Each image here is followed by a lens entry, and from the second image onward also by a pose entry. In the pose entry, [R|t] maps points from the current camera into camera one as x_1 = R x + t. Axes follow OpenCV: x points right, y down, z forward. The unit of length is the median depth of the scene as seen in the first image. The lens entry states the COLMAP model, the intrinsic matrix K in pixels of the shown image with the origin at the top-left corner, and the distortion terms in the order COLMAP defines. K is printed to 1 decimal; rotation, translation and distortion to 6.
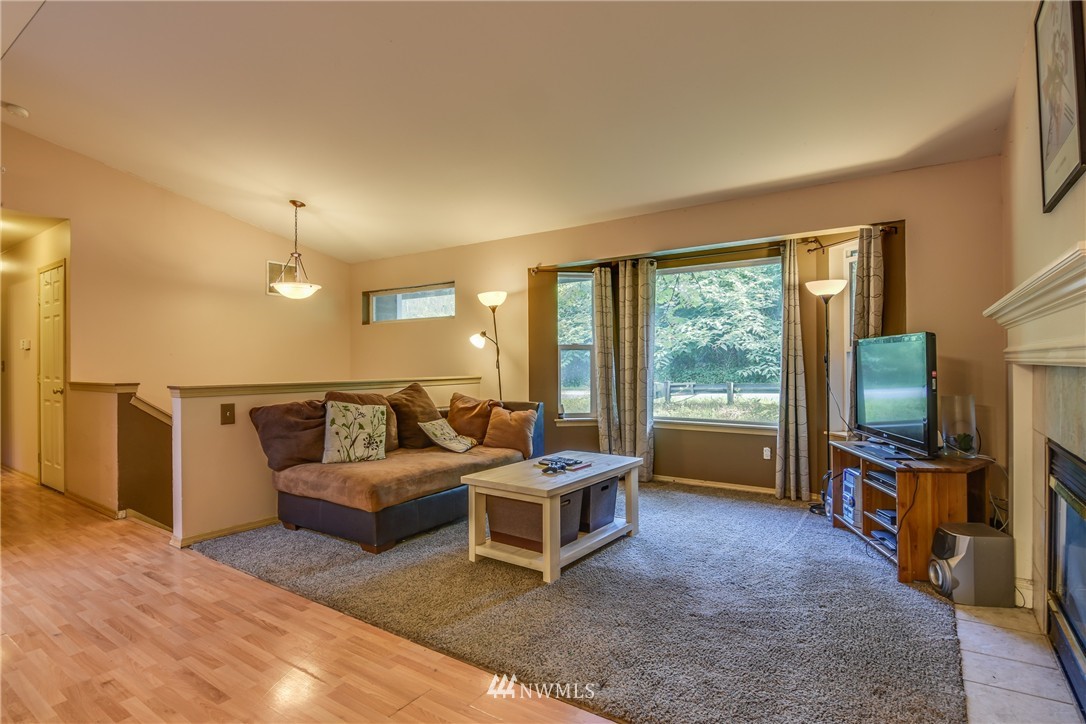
lens RADIAL K [[520.4, 0, 541.1], [0, 520.4, 368.0], [0, 0, 1]] dist [-0.011665, -0.003996]
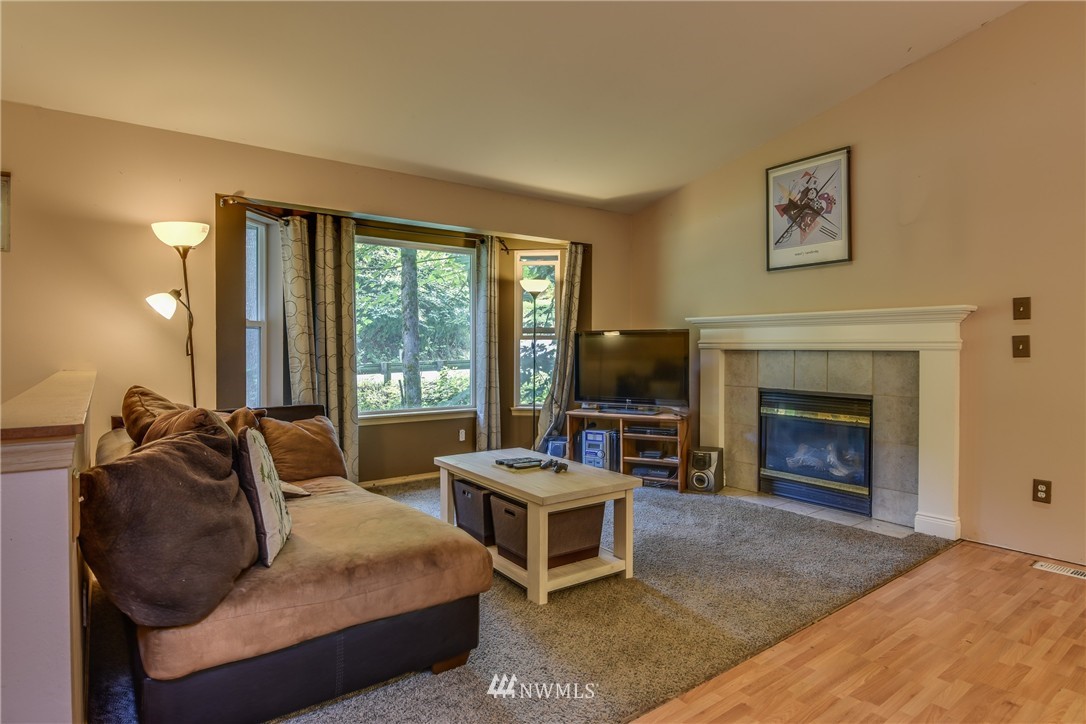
lens RADIAL K [[582.4, 0, 533.5], [0, 582.4, 351.3], [0, 0, 1]] dist [-0.003750, -0.002112]
pose [[0.359469, -0.000589, 0.933157, -0.625927], [0.004844, 0.999988, -0.001235, -0.001264], [-0.933144, 0.004964, 0.359468, 0.466747]]
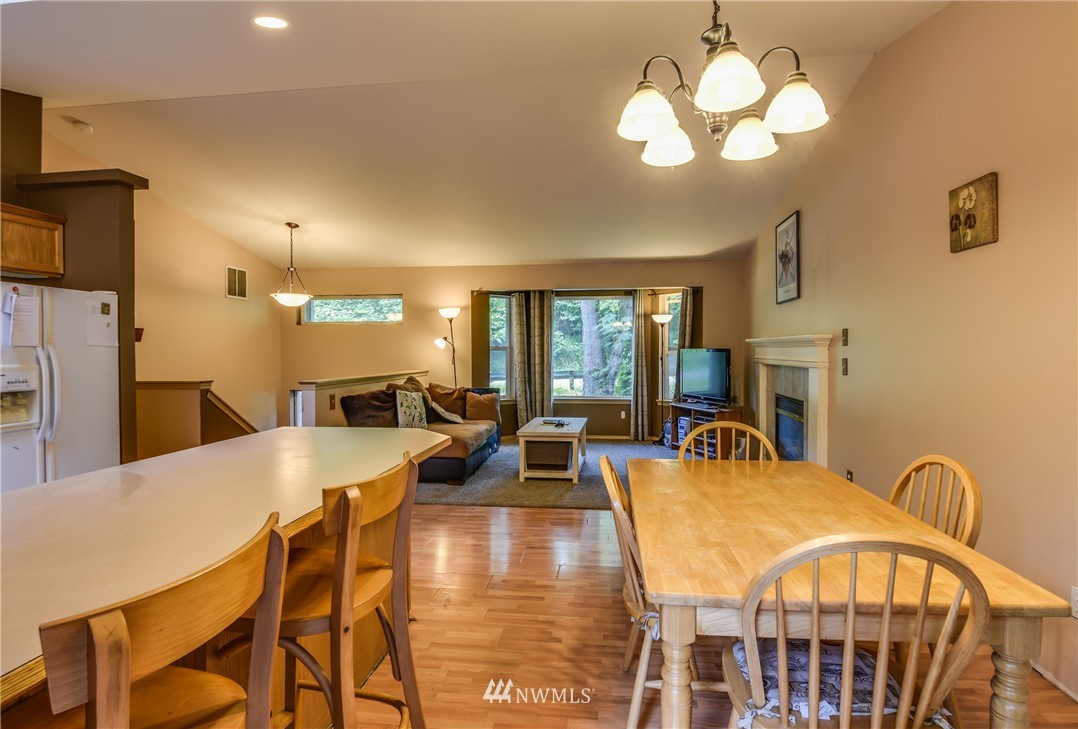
lens RADIAL K [[505.1, 0, 553.0], [0, 505.1, 356.3], [0, 0, 1]] dist [0.001226, -0.000314]
pose [[0.881424, 0.000507, 0.472326, -0.541521], [0.000222, 0.999999, -0.001488, -0.020033], [-0.472326, 0.001417, 0.881423, -0.320323]]
